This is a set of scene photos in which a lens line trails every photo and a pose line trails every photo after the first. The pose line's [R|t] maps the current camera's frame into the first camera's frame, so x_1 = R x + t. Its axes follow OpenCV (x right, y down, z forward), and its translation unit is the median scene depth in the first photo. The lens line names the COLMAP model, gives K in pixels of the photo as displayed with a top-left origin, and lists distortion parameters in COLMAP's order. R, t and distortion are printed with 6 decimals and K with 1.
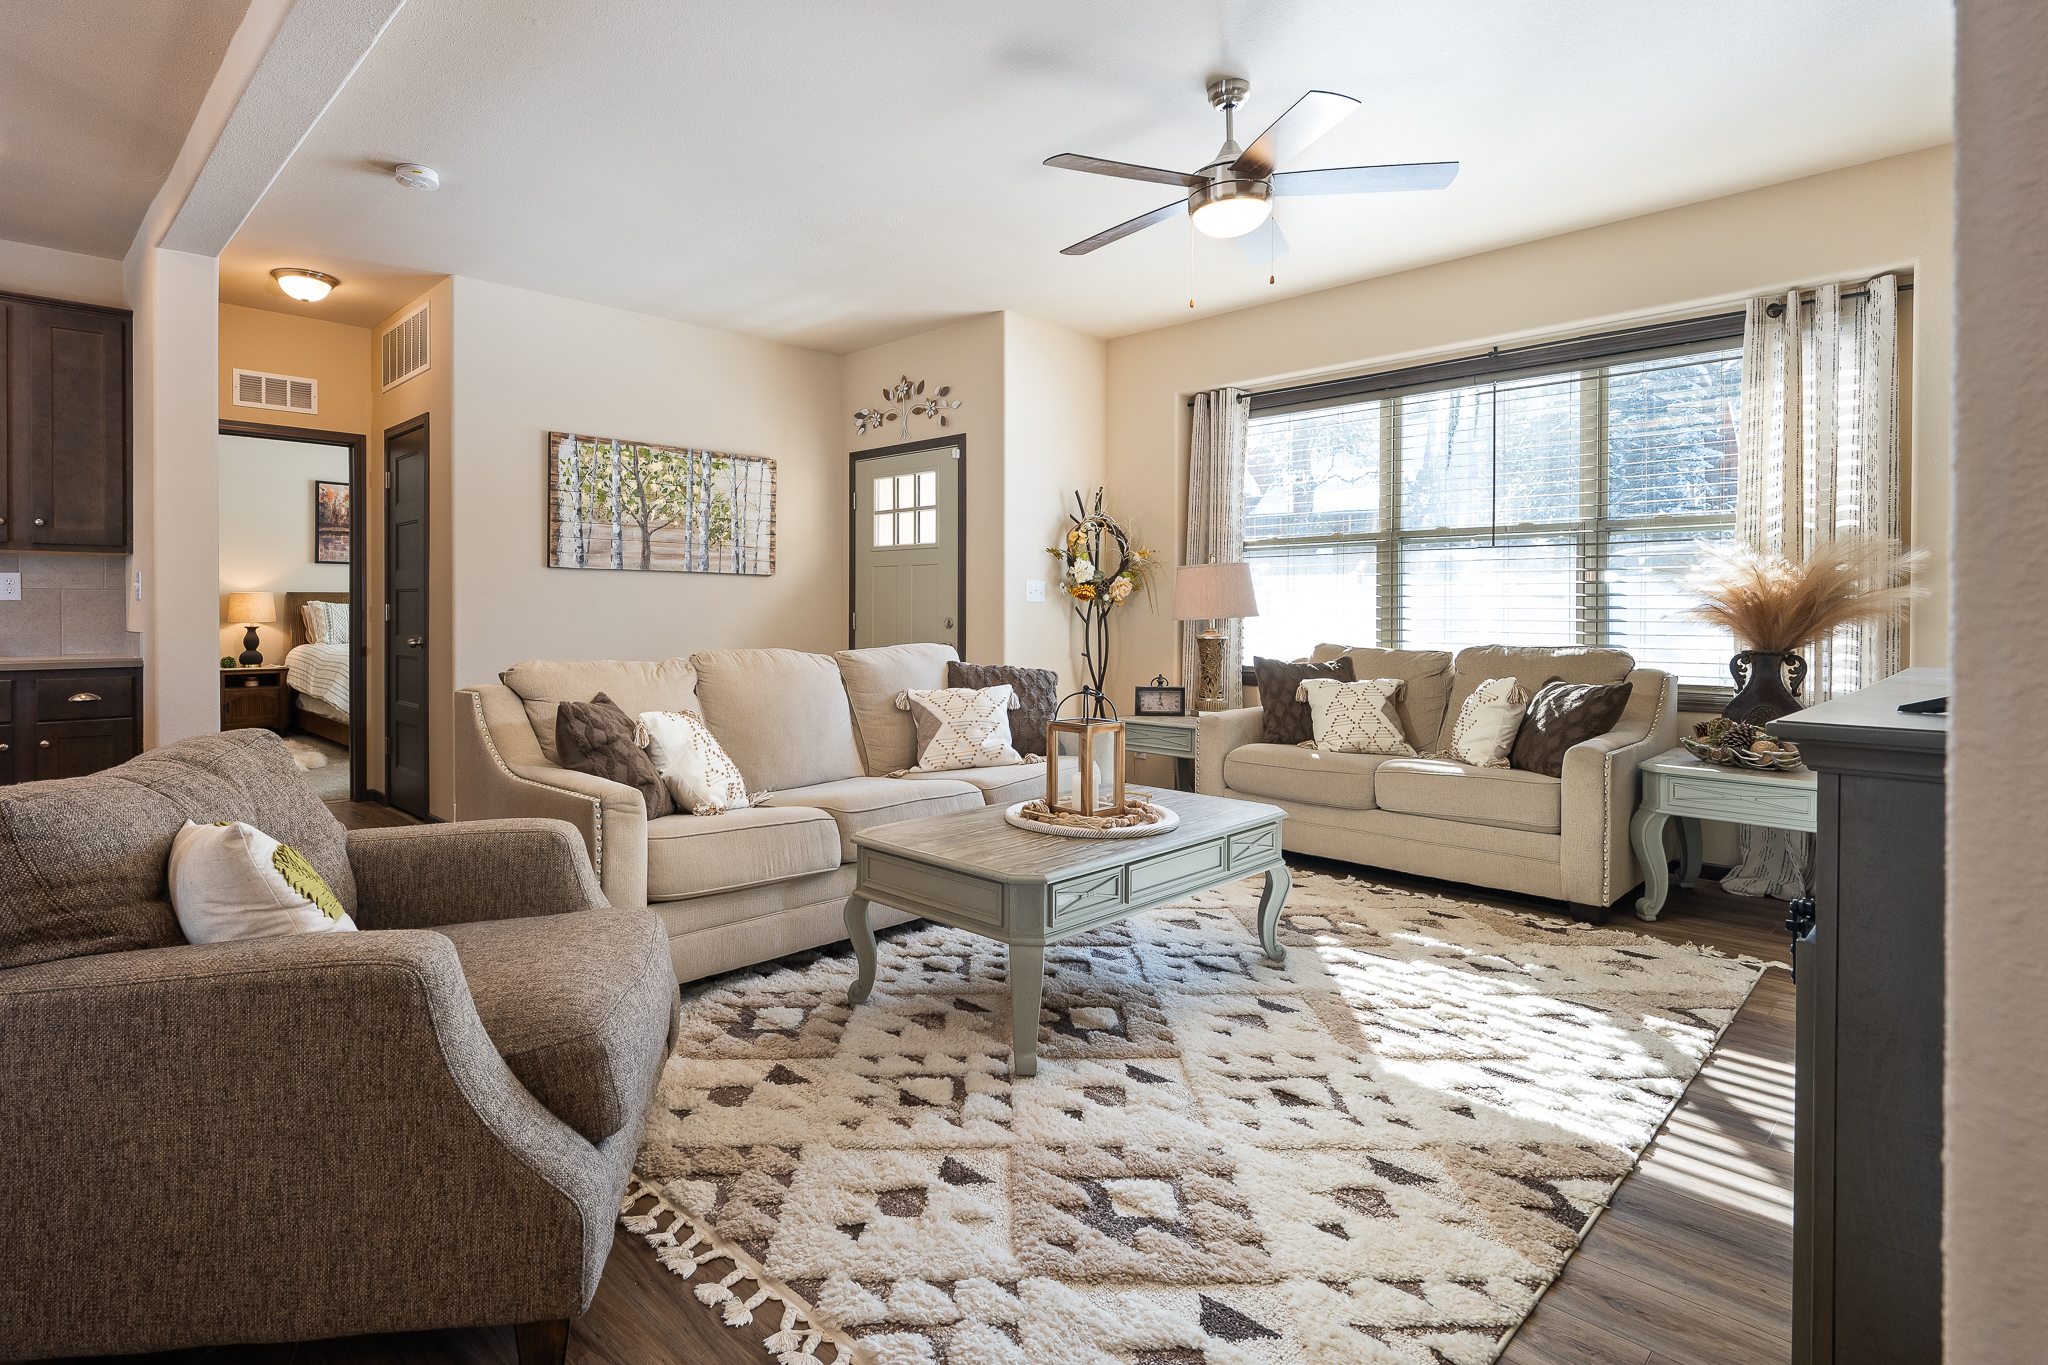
lens RADIAL K [[1045.5, 0, 920.1], [0, 1045.5, 613.2], [0, 0, 1]] dist [-0.000831, 0.000281]
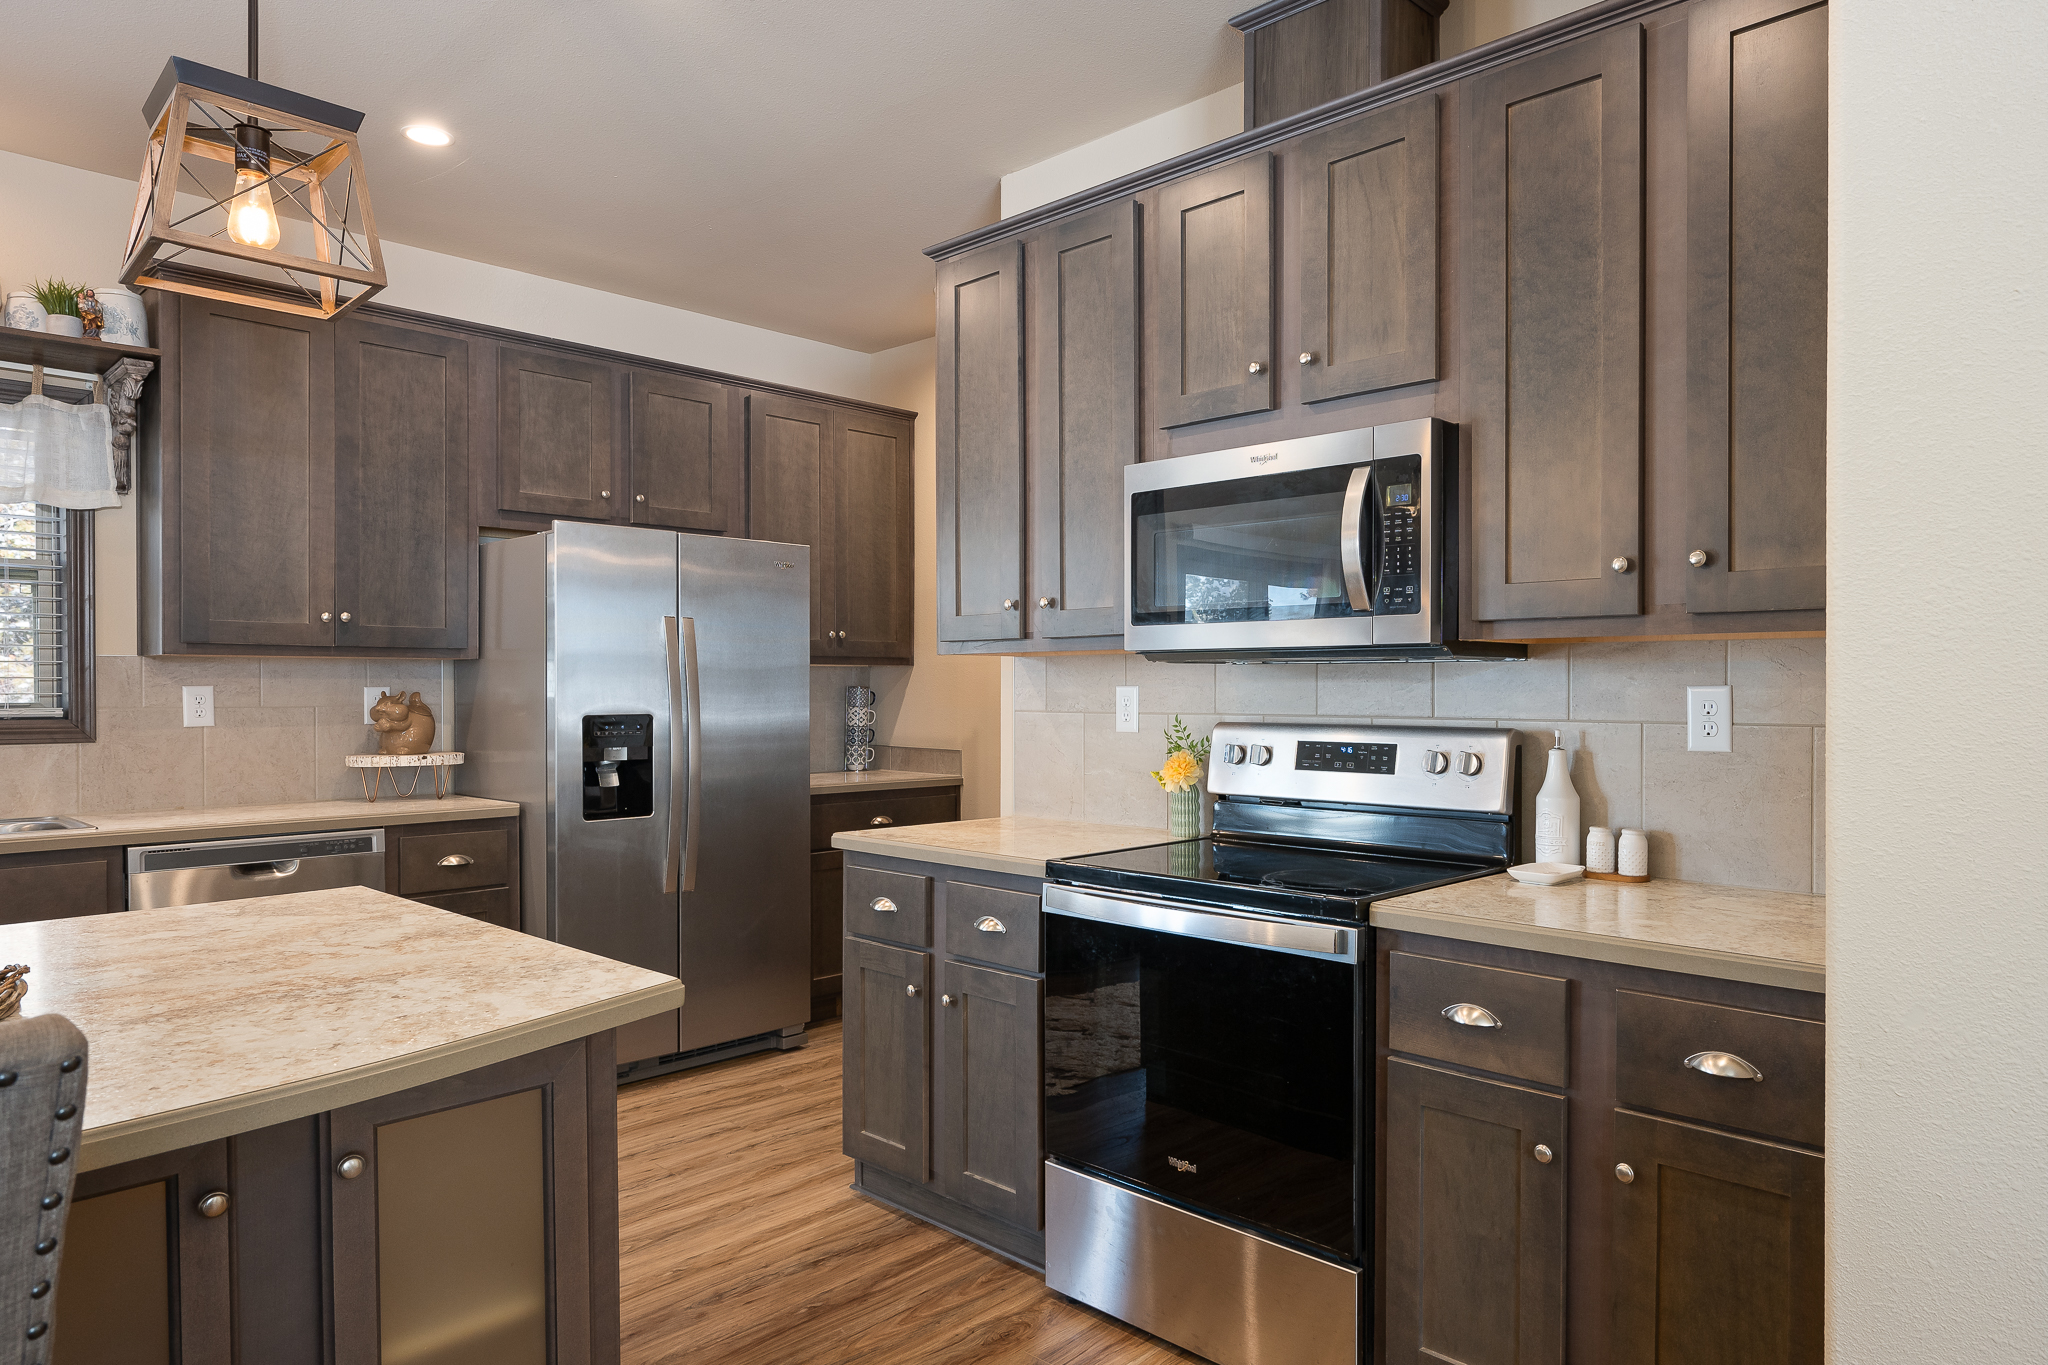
lens RADIAL K [[1276.2, 0, 1067.6], [0, 1276.2, 702.1], [0, 0, 1]] dist [-0.004444, -0.000804]
pose [[0.089215, 0.008920, -0.995972, -0.399761], [-0.005120, 0.999951, 0.008497, -0.037495], [0.995999, 0.004342, 0.089256, 0.730901]]
